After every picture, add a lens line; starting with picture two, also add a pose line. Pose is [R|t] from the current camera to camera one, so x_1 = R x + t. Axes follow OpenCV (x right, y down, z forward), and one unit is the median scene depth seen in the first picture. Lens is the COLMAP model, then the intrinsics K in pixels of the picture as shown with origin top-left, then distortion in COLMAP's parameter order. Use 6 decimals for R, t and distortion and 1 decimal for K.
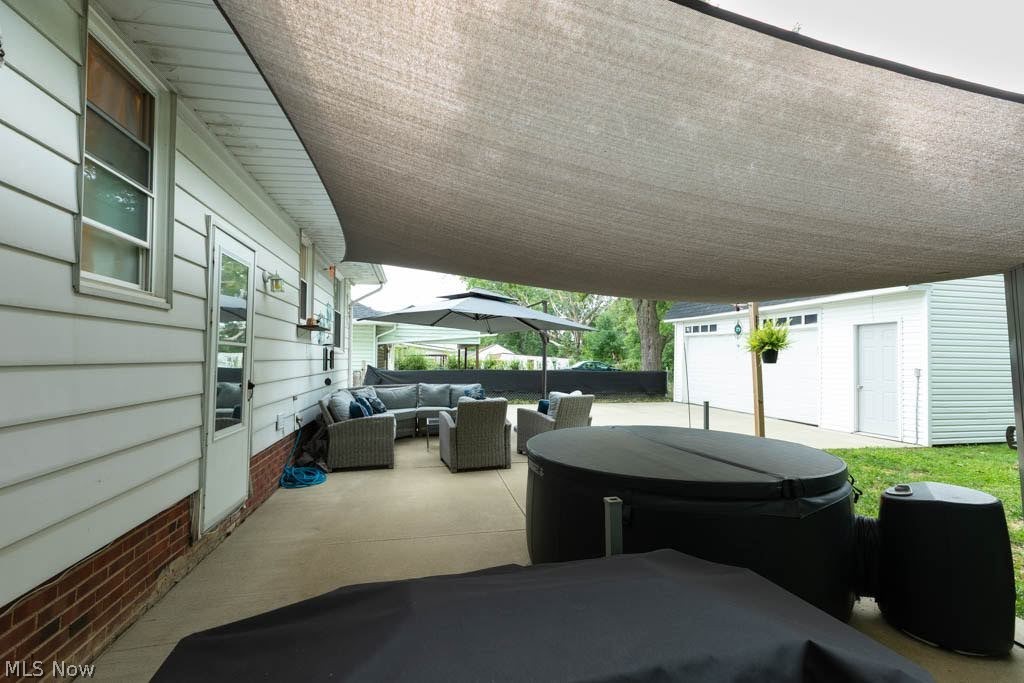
lens RADIAL K [[460.7, 0, 499.6], [0, 460.7, 347.9], [0, 0, 1]] dist [0.000362, -0.000007]
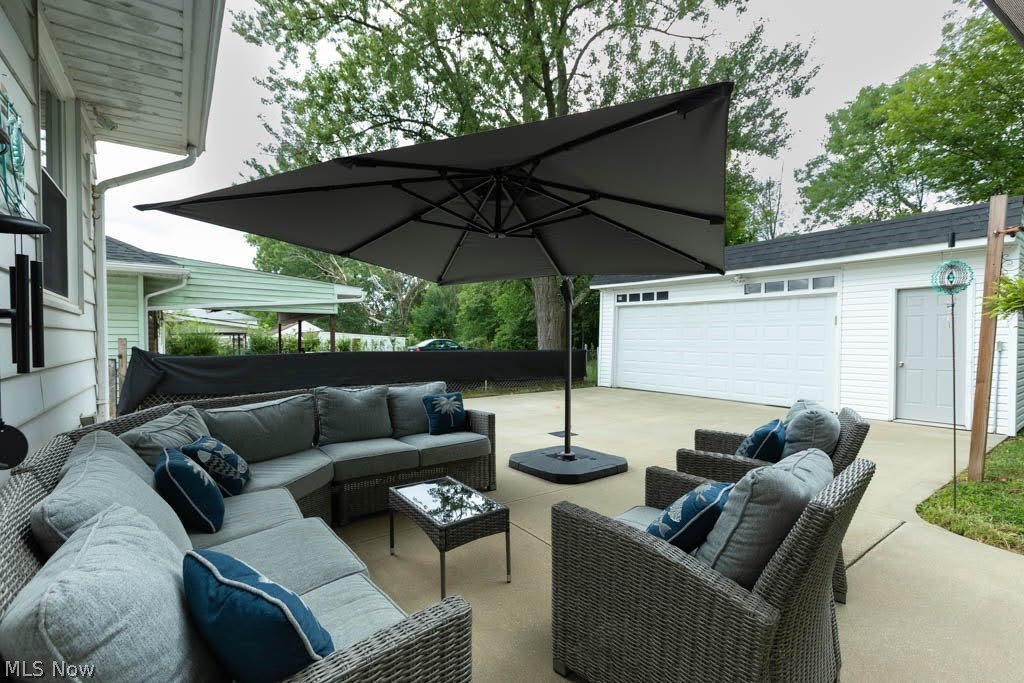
lens RADIAL K [[456.6, 0, 514.0], [0, 456.6, 345.0], [0, 0, 1]] dist [0.002970, 0.000066]
pose [[0.899555, -0.013748, 0.436592, -0.127207], [-0.003549, 0.999242, 0.038779, 0.013606], [-0.436794, -0.036433, 0.898824, 0.354403]]
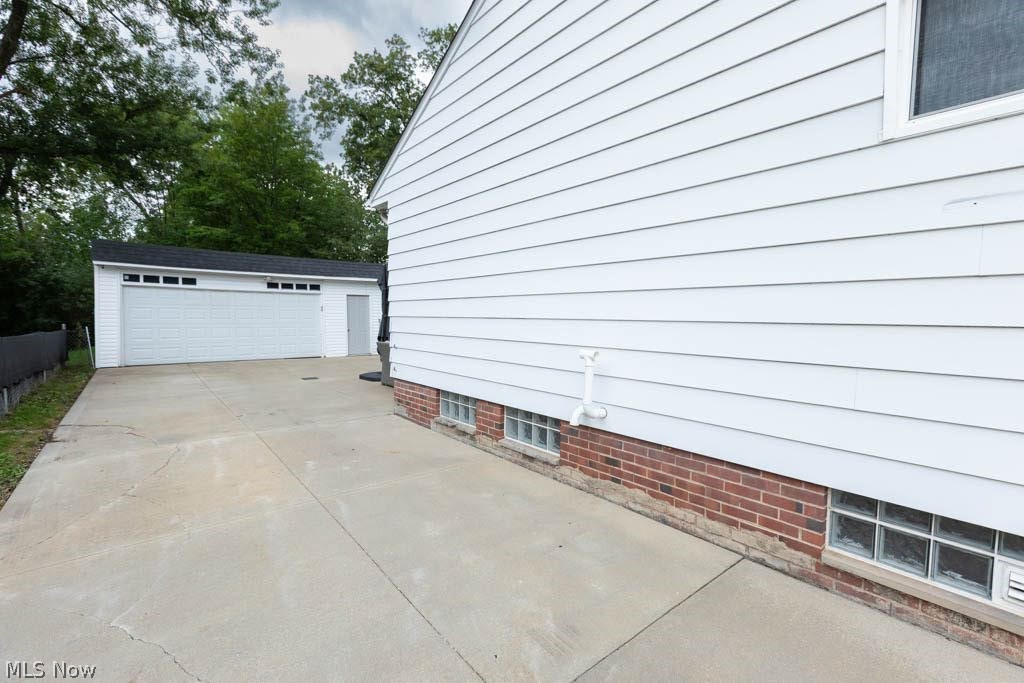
lens RADIAL K [[456.6, 0, 514.0], [0, 456.6, 345.0], [0, 0, 1]] dist [0.002970, 0.000066]
pose [[-0.493605, -0.059009, 0.867682, -0.682118], [-0.024171, 0.998241, 0.054137, 0.021212], [-0.869350, 0.005749, -0.494163, 0.828888]]
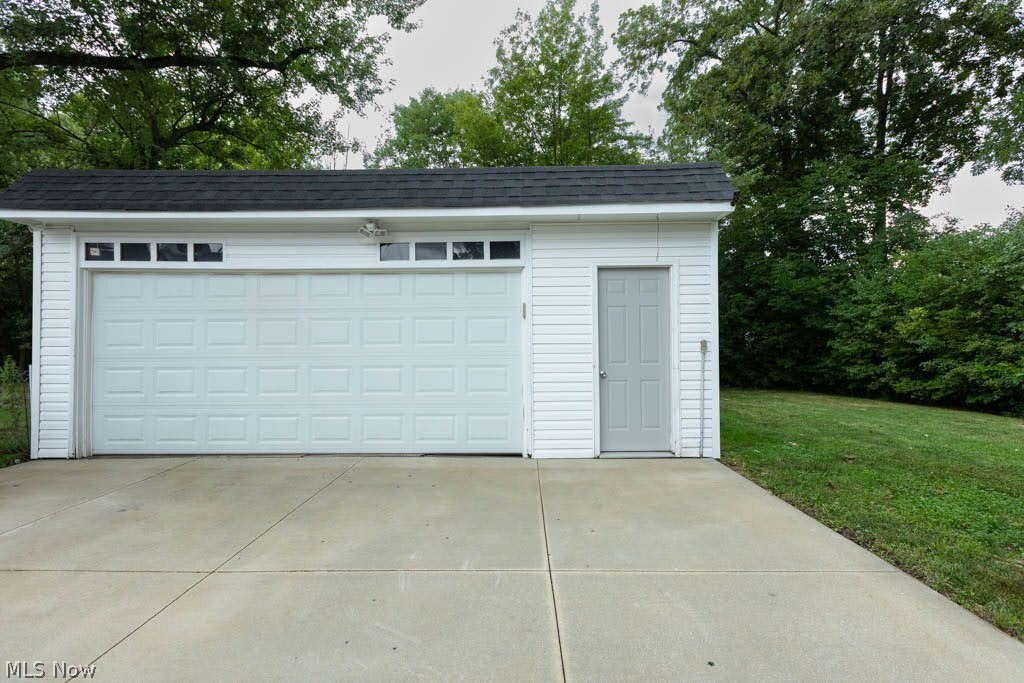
lens RADIAL K [[457.0, 0, 517.4], [0, 457.0, 341.3], [0, 0, 1]] dist [-0.001743, -0.000347]
pose [[0.187604, -0.015816, 0.982117, 0.121459], [-0.009416, 0.999795, 0.017899, 0.021824], [-0.982200, -0.012606, 0.187416, 0.626994]]
